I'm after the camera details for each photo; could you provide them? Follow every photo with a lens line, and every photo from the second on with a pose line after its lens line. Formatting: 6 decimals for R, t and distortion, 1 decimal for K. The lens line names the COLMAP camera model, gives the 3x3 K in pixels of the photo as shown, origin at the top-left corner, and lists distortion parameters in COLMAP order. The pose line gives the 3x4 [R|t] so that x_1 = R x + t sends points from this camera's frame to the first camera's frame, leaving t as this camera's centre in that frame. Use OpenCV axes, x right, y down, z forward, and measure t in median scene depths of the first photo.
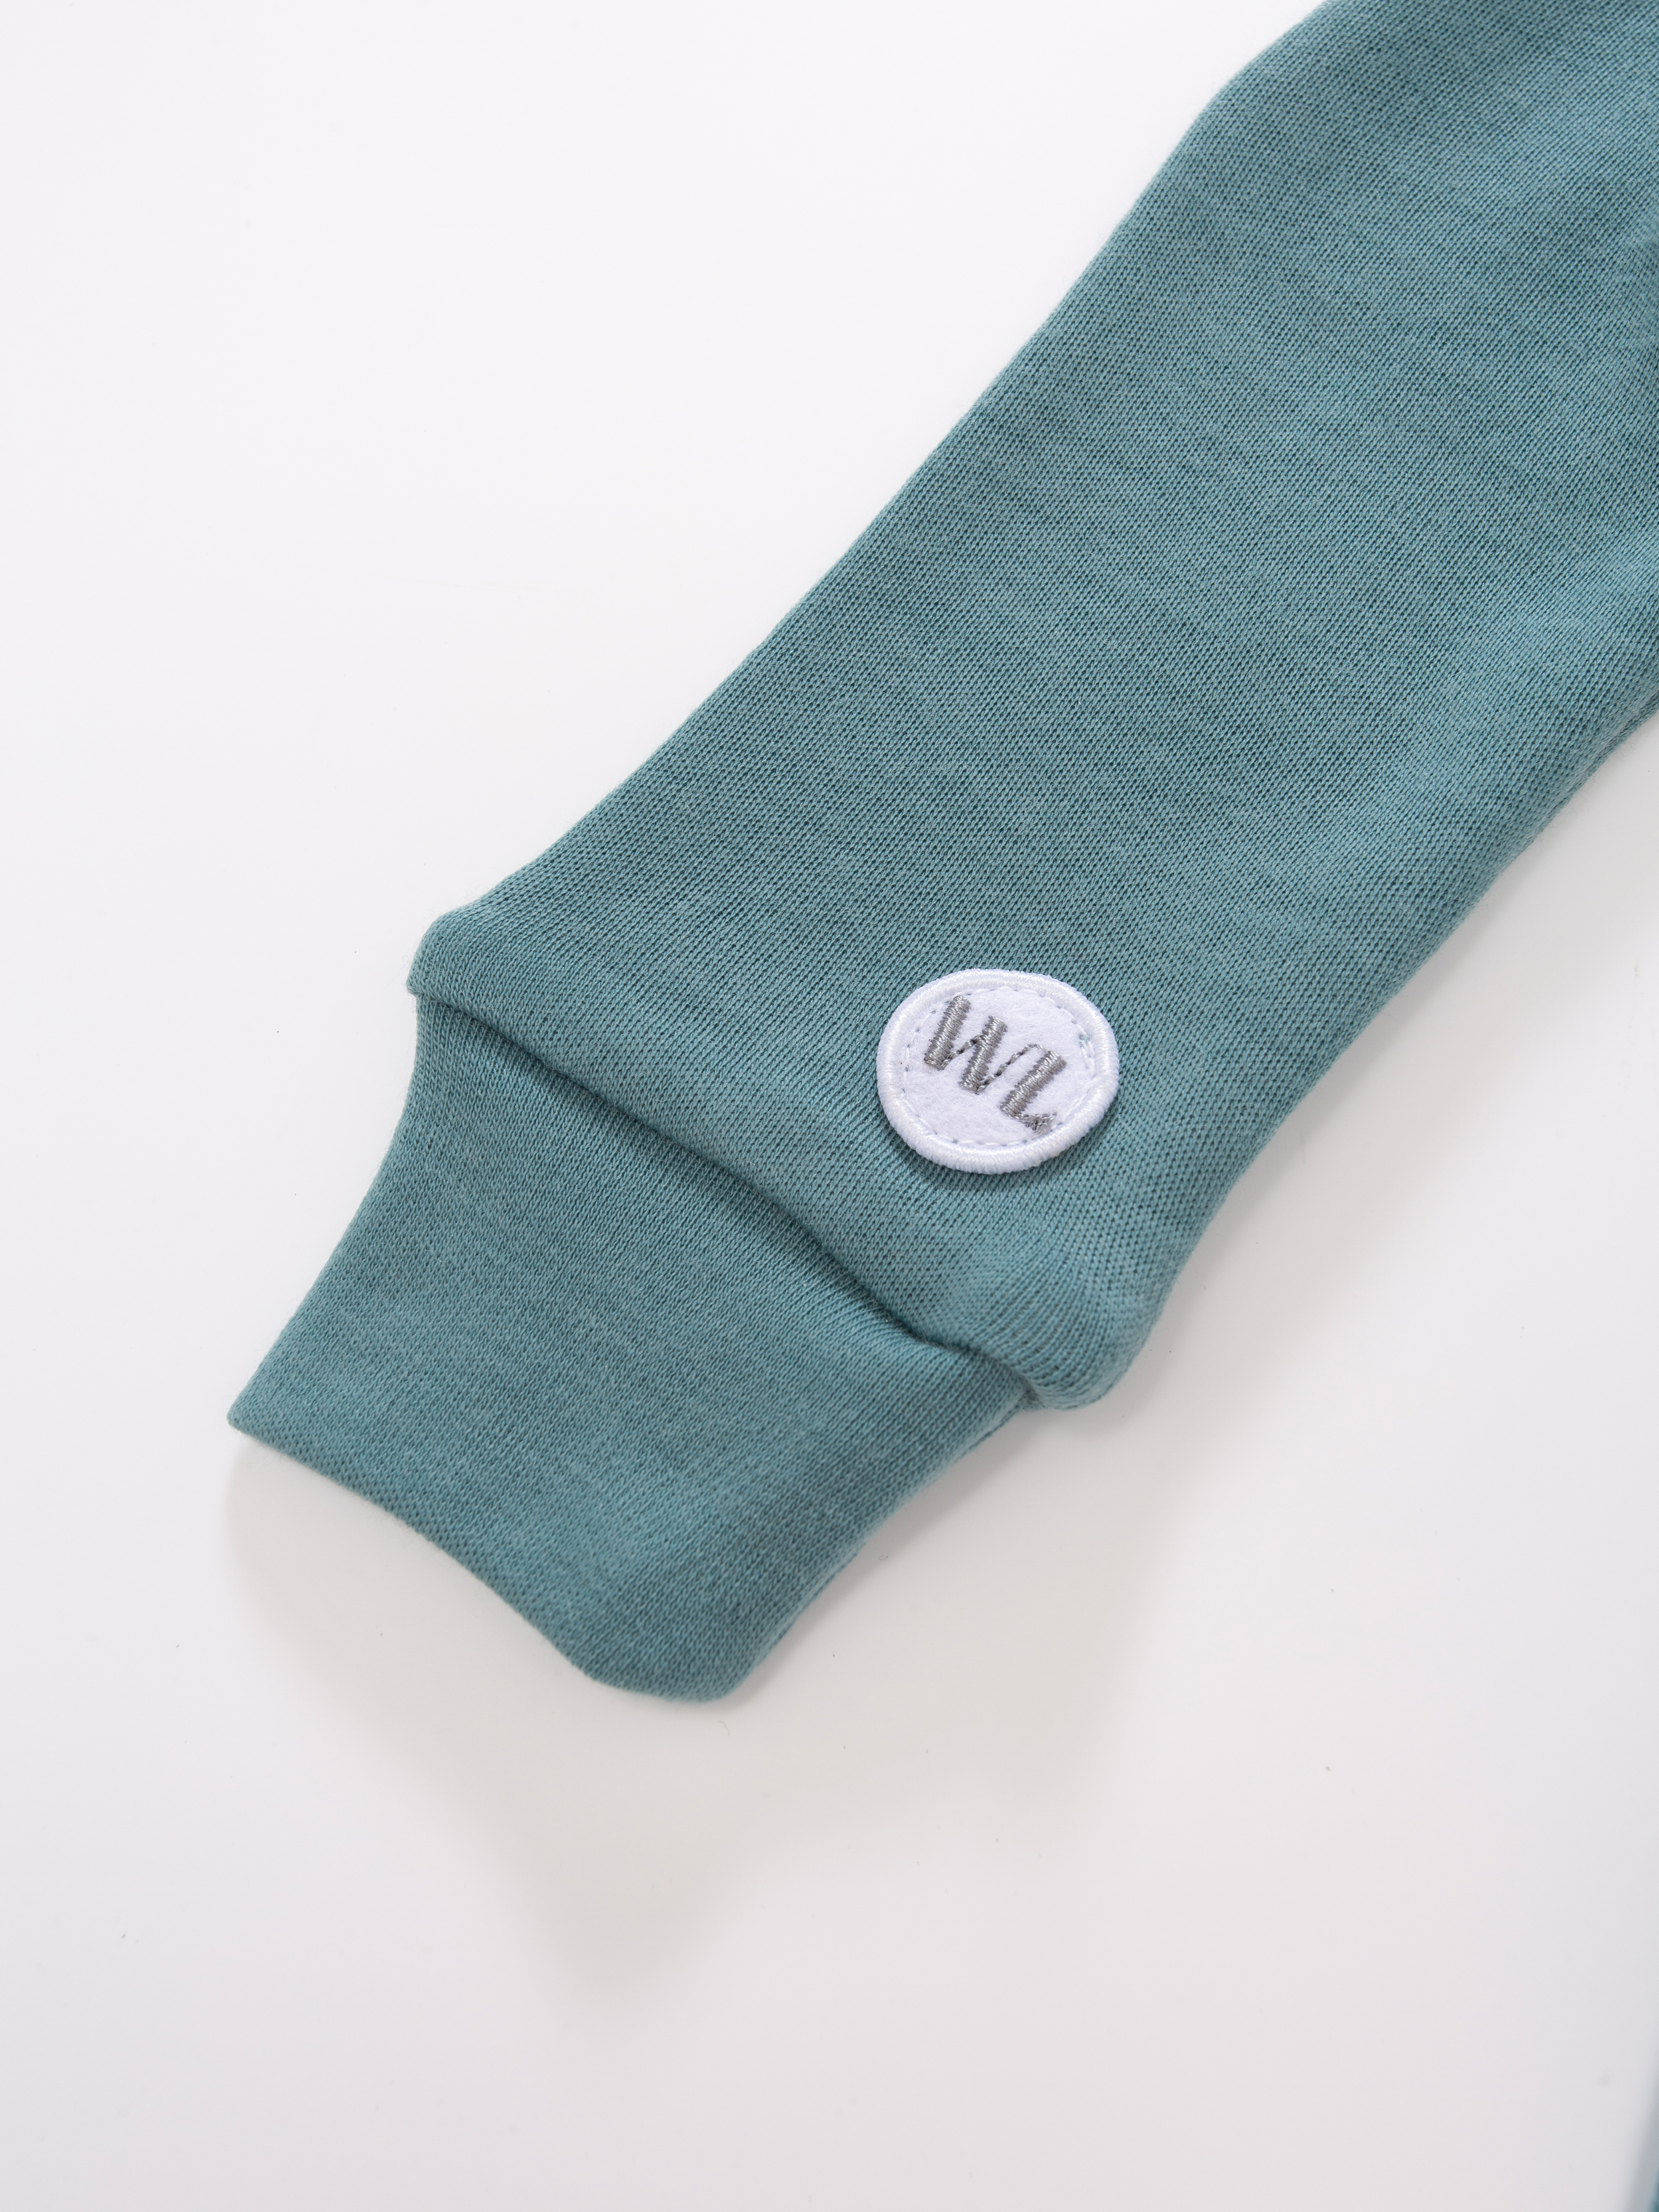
lens RADIAL K [[2449.4, 0, 827.6], [0, 2449.4, 1107.3], [0, 0, 1]] dist [0.050750, 0.000000]
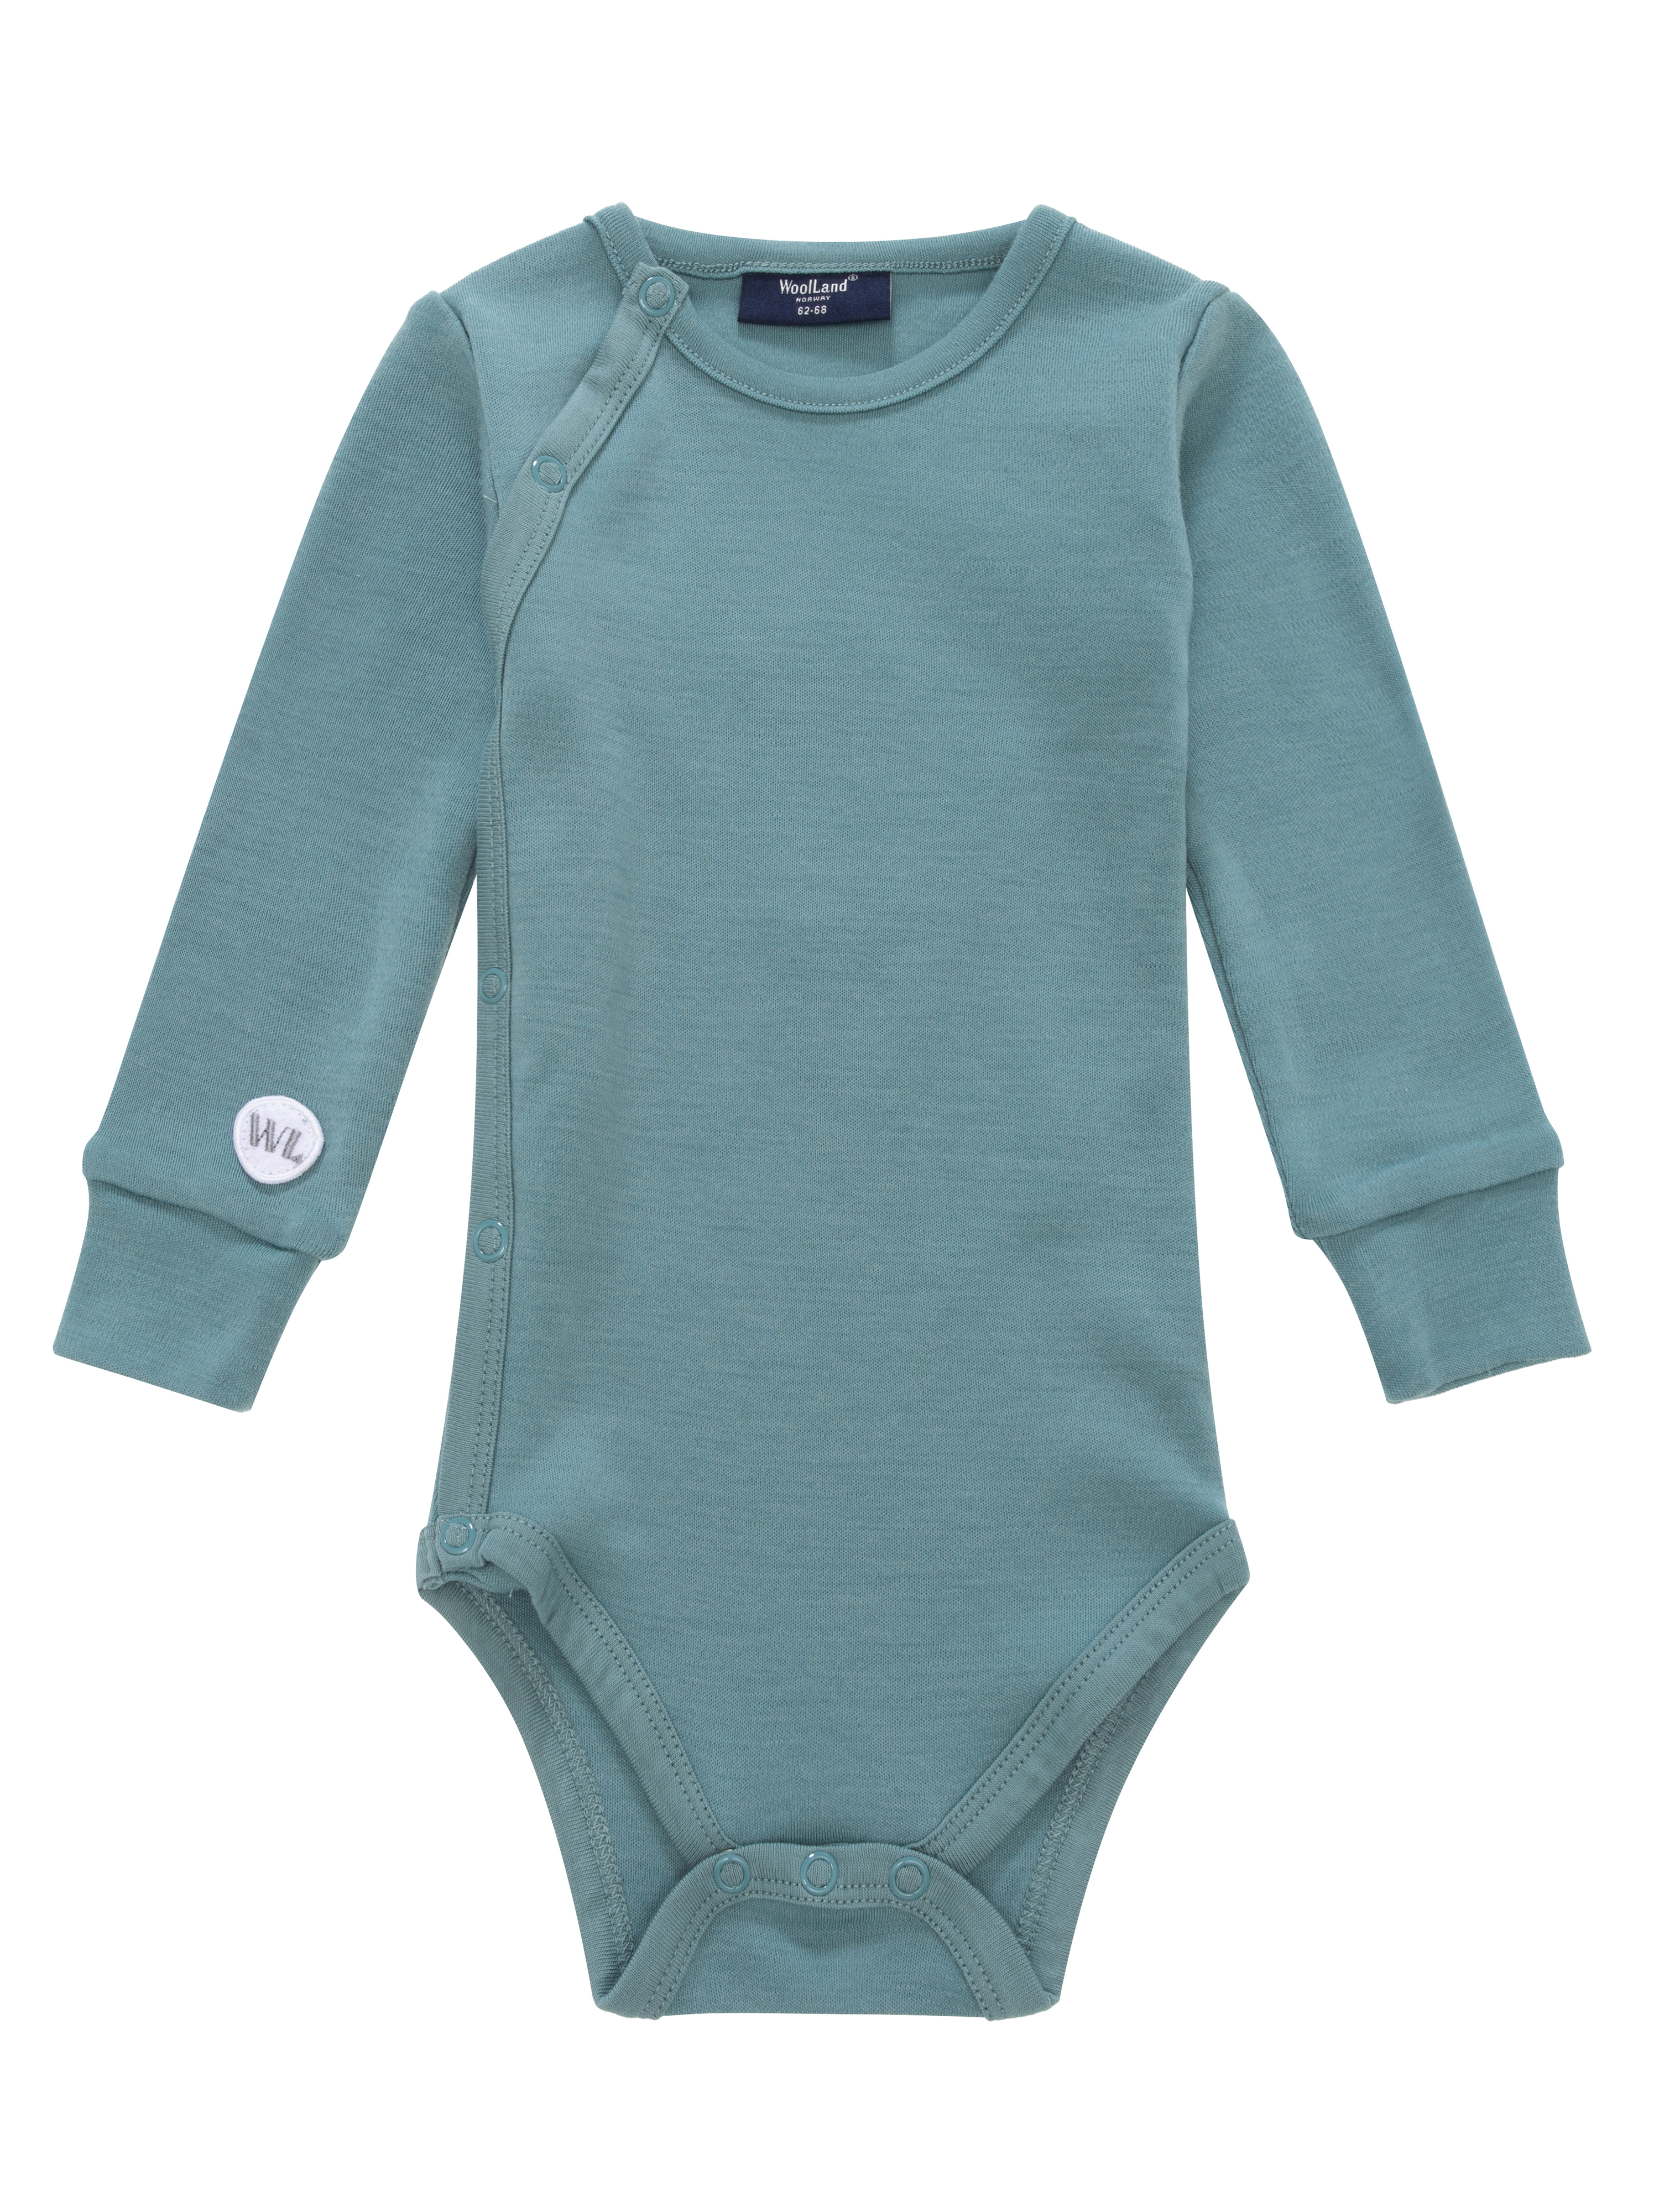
lens RADIAL K [[2383.9, 0, 831.9], [0, 2383.9, 1100.9], [0, 0, 1]] dist [-0.136585, 0.000000]
pose [[0.704796, -0.255586, 0.661769, -1.155935], [-0.005750, 0.930755, 0.365597, -0.968443], [-0.709387, -0.261477, 0.654523, -1.029946]]
